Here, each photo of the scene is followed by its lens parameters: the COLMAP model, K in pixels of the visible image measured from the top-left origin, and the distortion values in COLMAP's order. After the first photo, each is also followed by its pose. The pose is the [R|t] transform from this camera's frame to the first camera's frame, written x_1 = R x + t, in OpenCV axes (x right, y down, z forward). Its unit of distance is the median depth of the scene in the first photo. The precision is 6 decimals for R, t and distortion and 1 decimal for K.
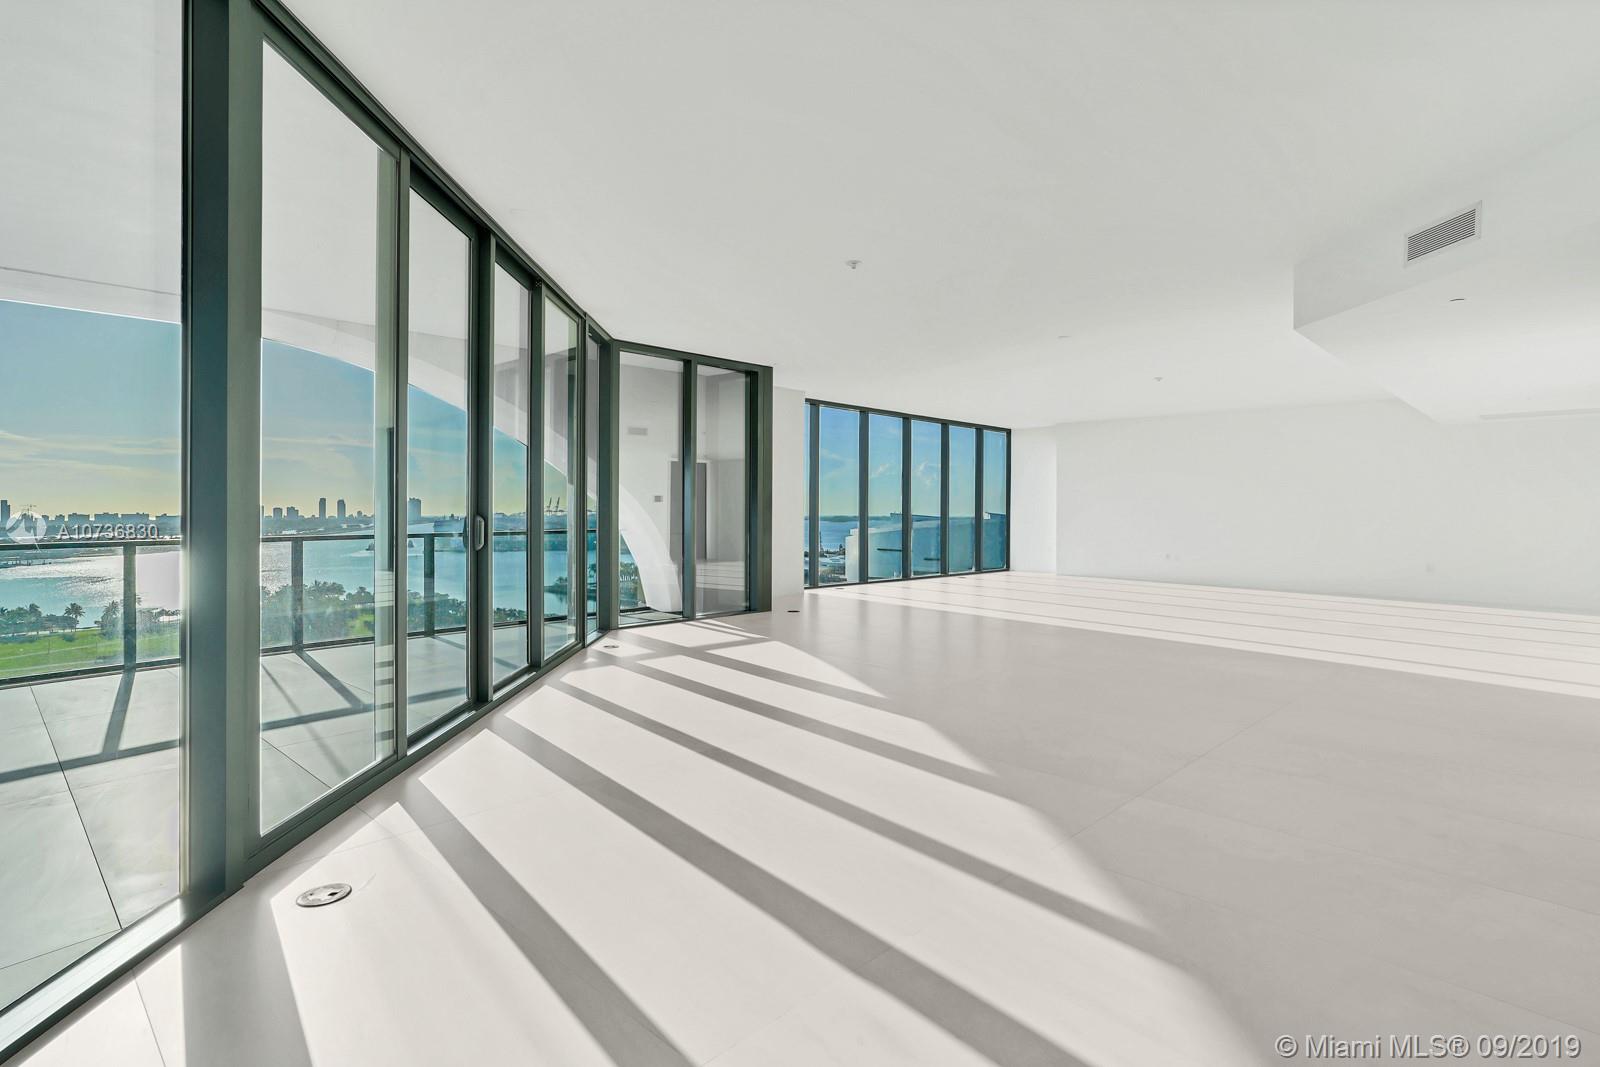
lens RADIAL K [[790.7, 0, 771.0], [0, 790.7, 527.4], [0, 0, 1]] dist [0.024950, 0.000705]
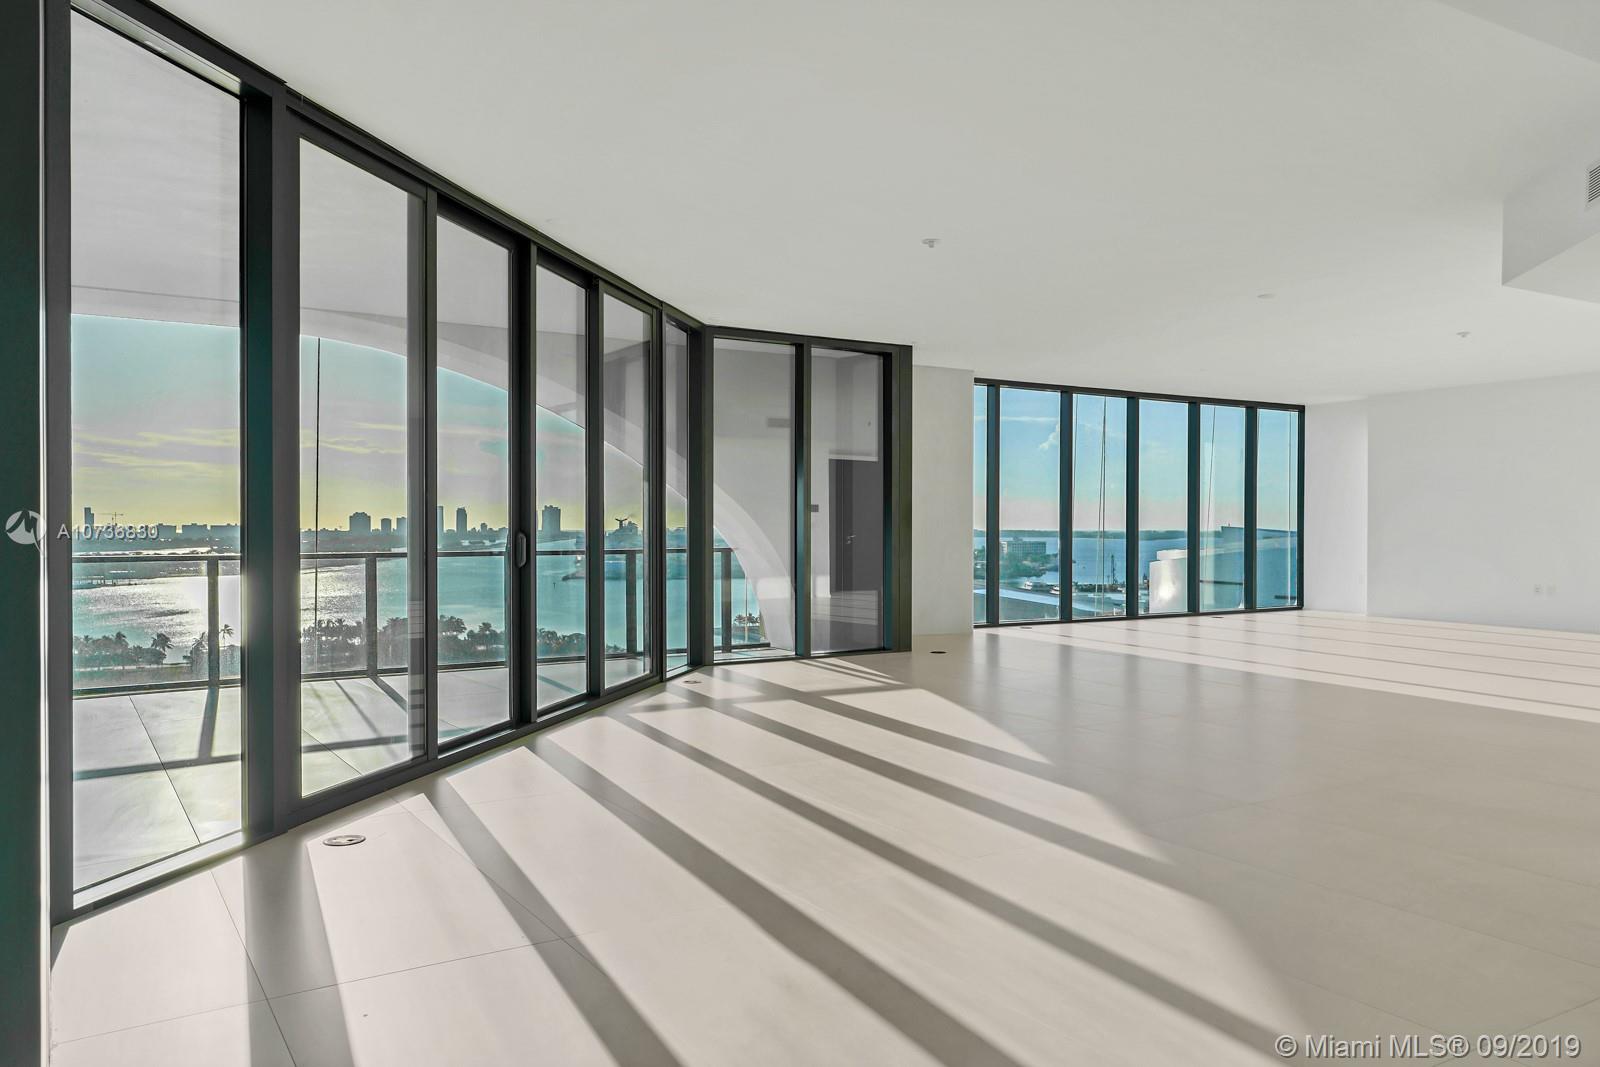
lens RADIAL K [[1140.5, 0, 789.8], [0, 1140.5, 582.7], [0, 0, 1]] dist [0.067278, 0.005617]
pose [[0.976481, 0.012465, -0.215241, 0.137893], [-0.005709, 0.999472, 0.031980, -0.000010], [0.215526, -0.029999, 0.976037, -0.162936]]
